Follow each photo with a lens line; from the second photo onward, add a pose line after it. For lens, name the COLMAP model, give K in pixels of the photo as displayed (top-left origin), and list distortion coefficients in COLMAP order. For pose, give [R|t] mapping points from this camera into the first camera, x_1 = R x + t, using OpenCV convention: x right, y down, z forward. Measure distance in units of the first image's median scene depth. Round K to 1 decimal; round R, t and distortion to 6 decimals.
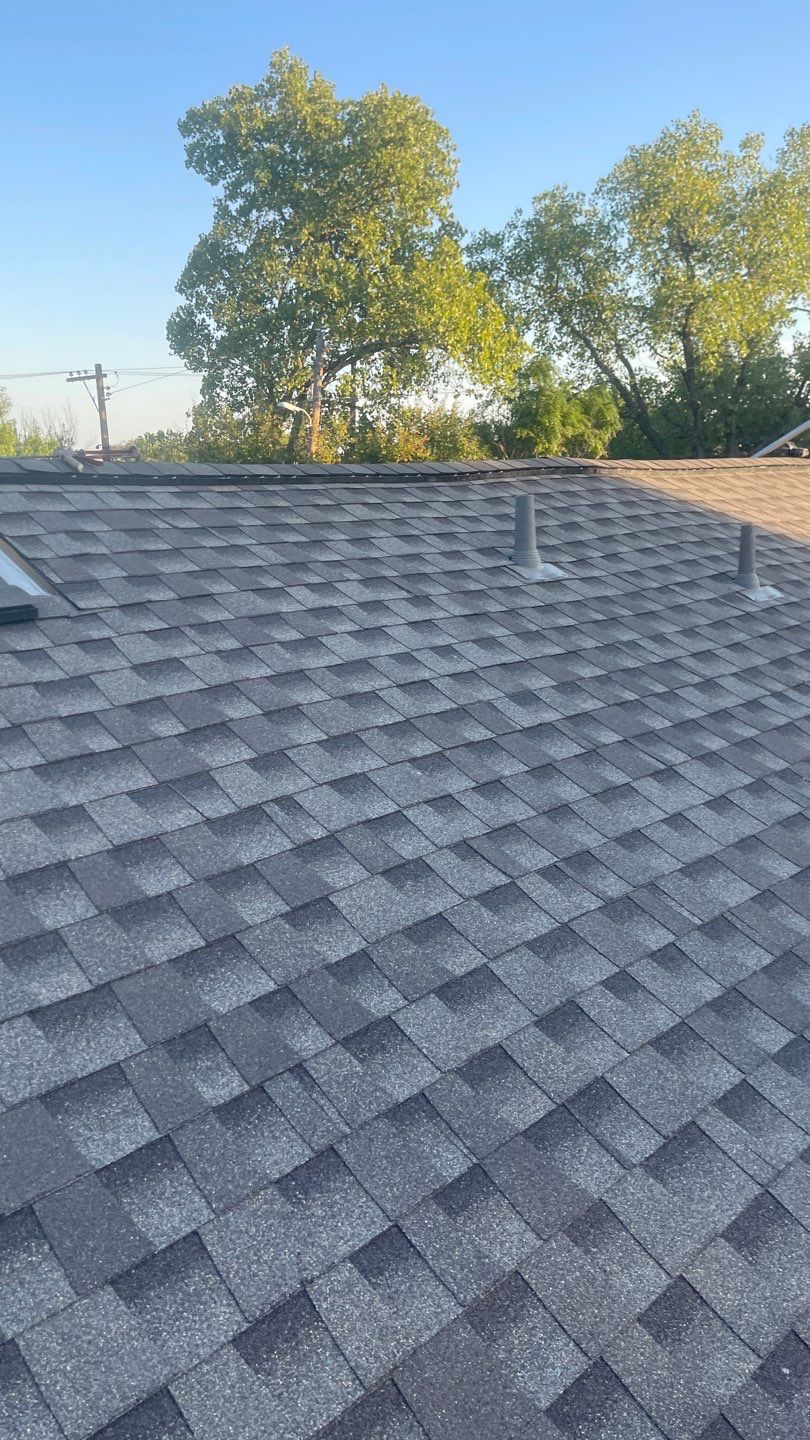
lens RADIAL K [[916.6, 0, 405.8], [0, 916.6, 758.9], [0, 0, 1]] dist [-0.005861, -0.038138]
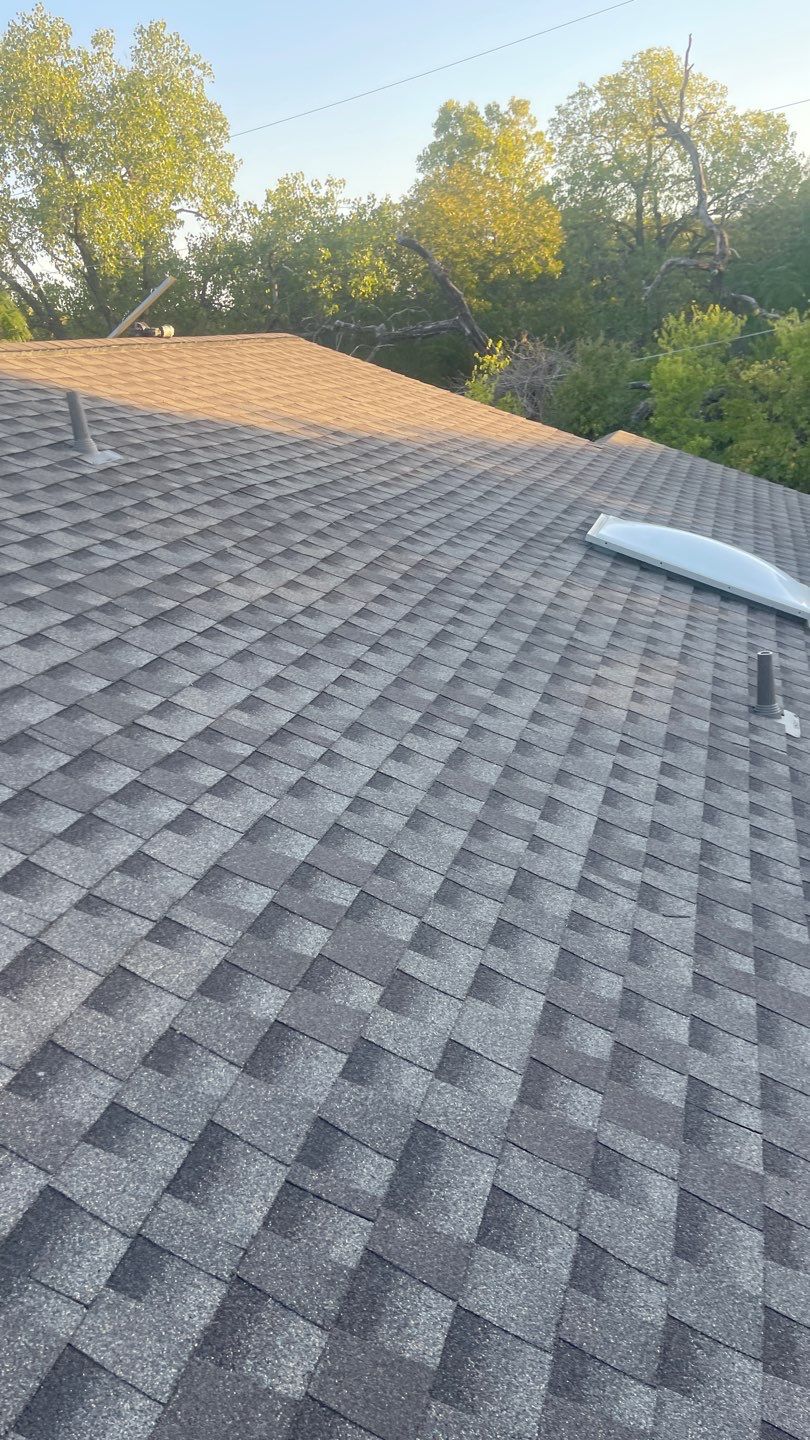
lens RADIAL K [[916.6, 0, 405.8], [0, 916.6, 758.9], [0, 0, 1]] dist [-0.005861, -0.038138]
pose [[0.878423, -0.222910, 0.422712, 0.148115], [0.196354, 0.974787, 0.106000, 0.092447], [-0.435682, -0.010111, 0.900044, -0.074261]]
